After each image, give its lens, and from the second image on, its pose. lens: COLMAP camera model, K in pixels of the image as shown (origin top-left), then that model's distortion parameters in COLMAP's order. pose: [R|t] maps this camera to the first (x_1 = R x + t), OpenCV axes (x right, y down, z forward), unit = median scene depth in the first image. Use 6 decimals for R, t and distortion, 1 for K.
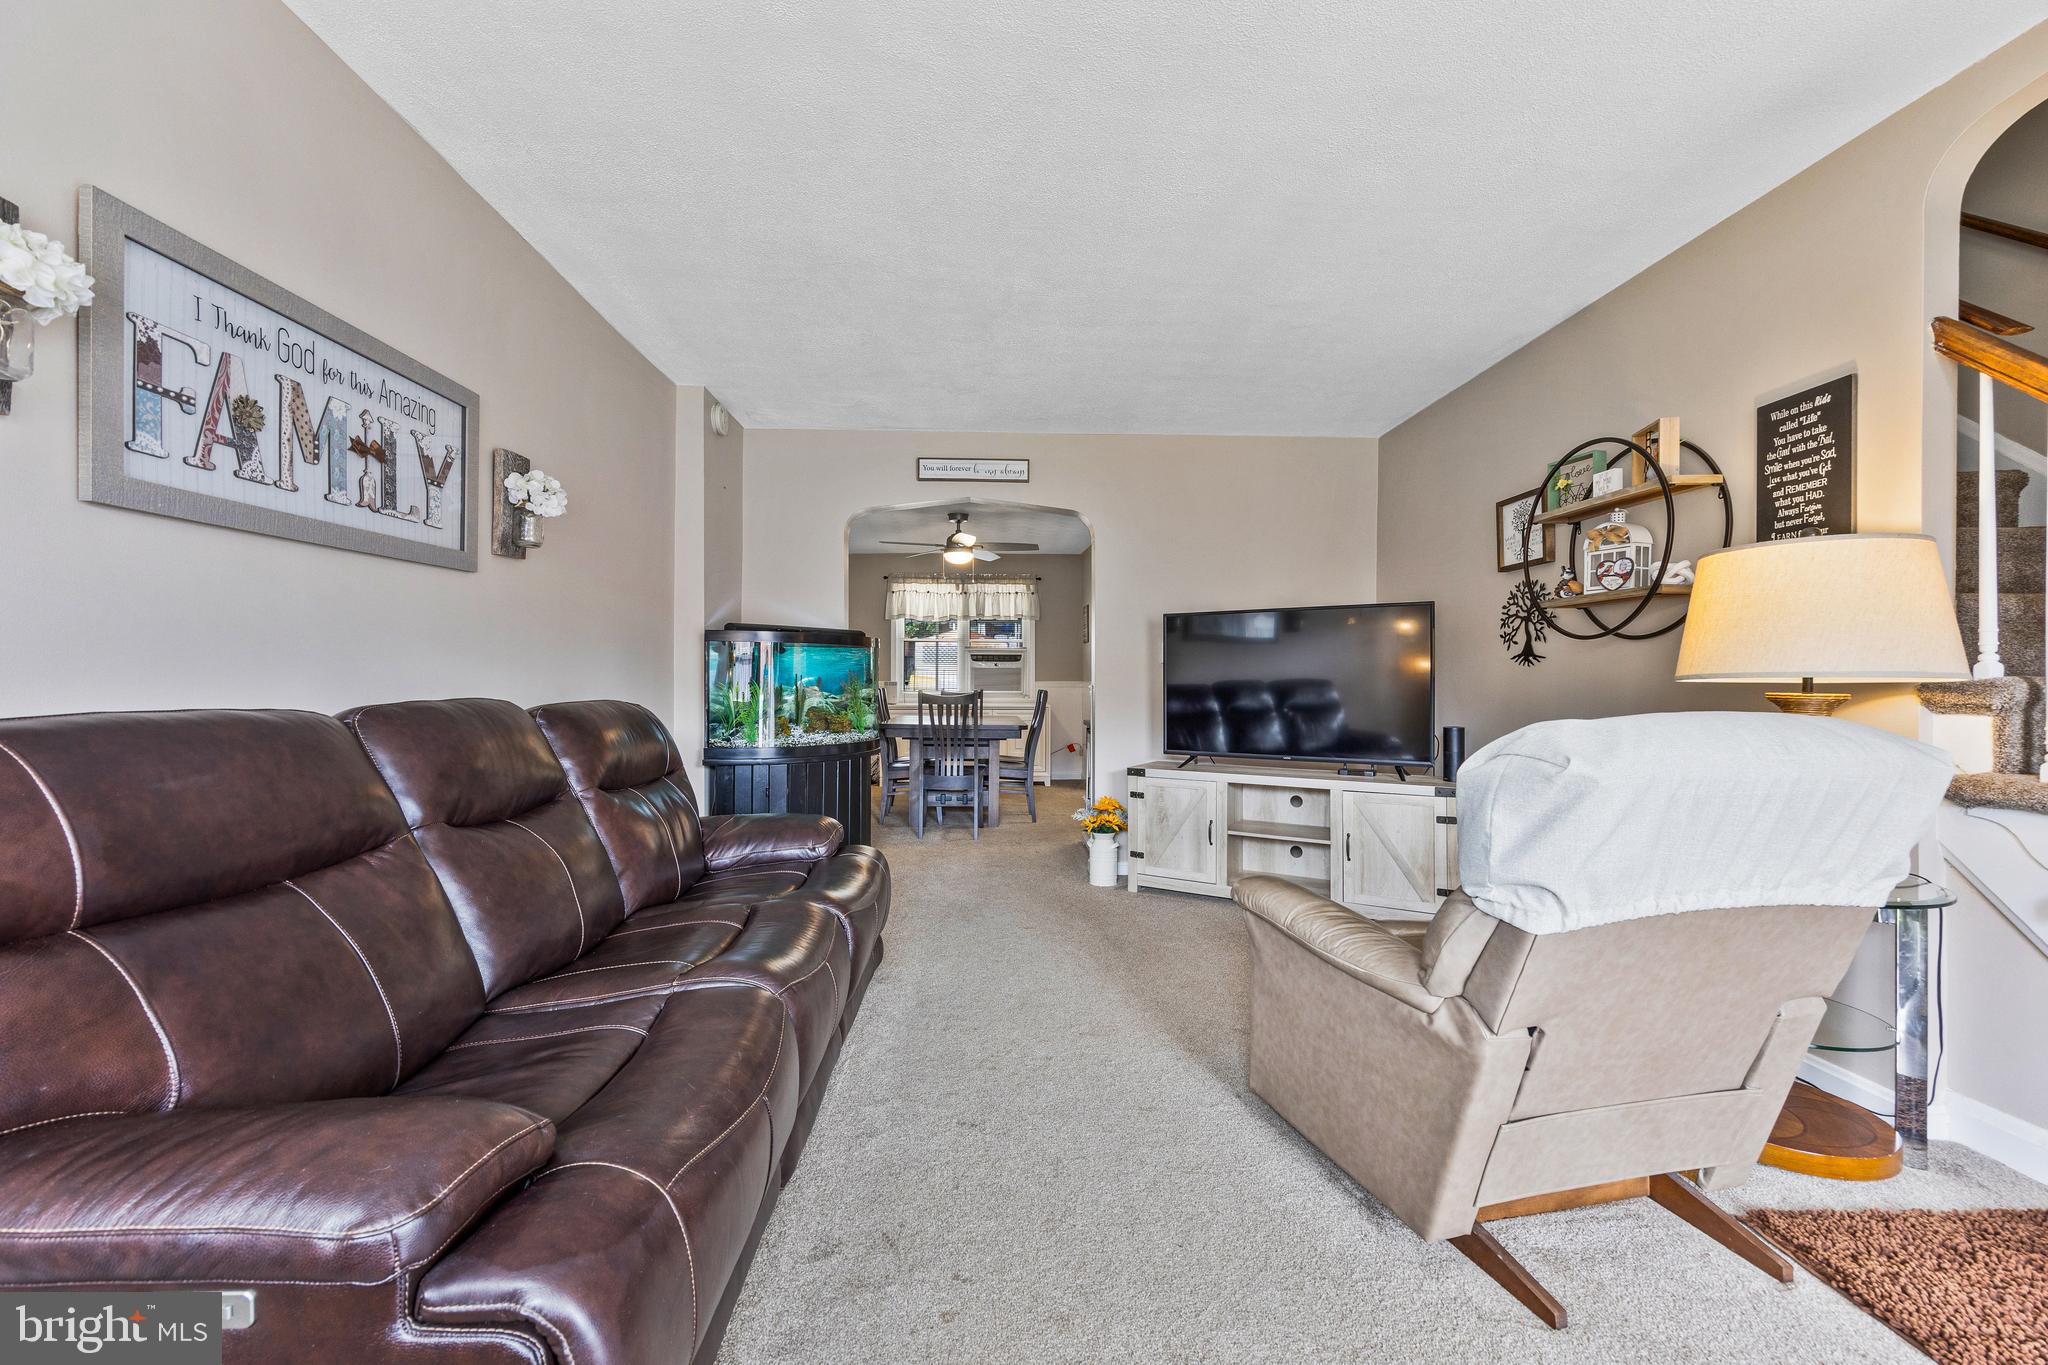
lens RADIAL K [[797.5, 0, 1036.7], [0, 797.5, 684.8], [0, 0, 1]] dist [-0.005940, 0.001349]
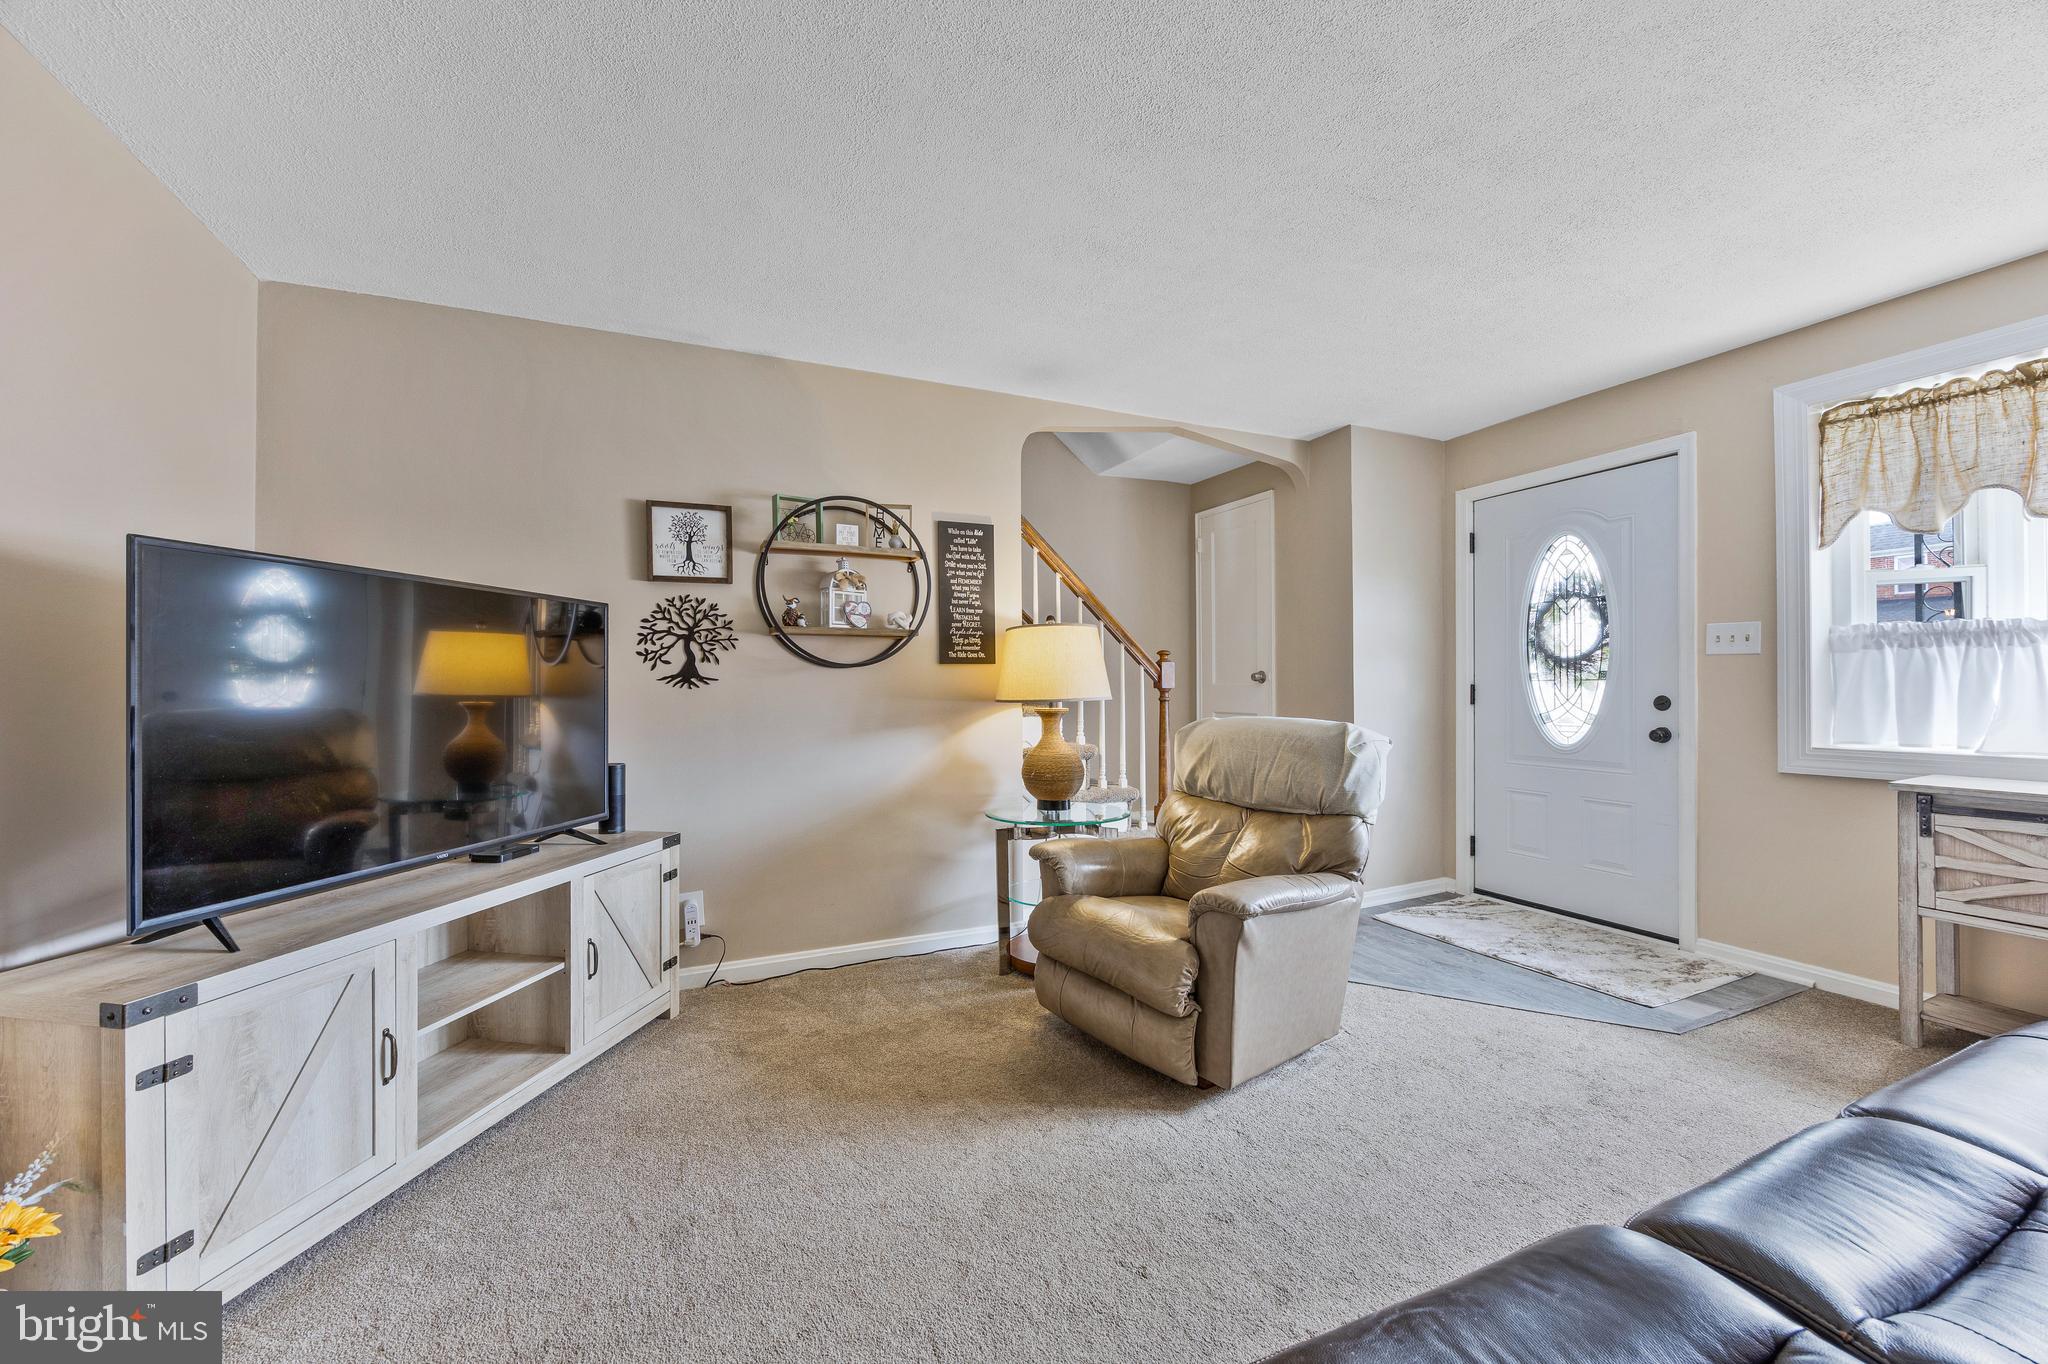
lens RADIAL K [[797.5, 0, 1023.4], [0, 797.5, 685.2], [0, 0, 1]] dist [-0.005940, 0.001349]
pose [[-0.355314, 0.003019, 0.934742, -0.399389], [0.010221, 0.999948, 0.000655, -0.024230], [-0.934691, 0.009787, -0.355326, 0.979301]]
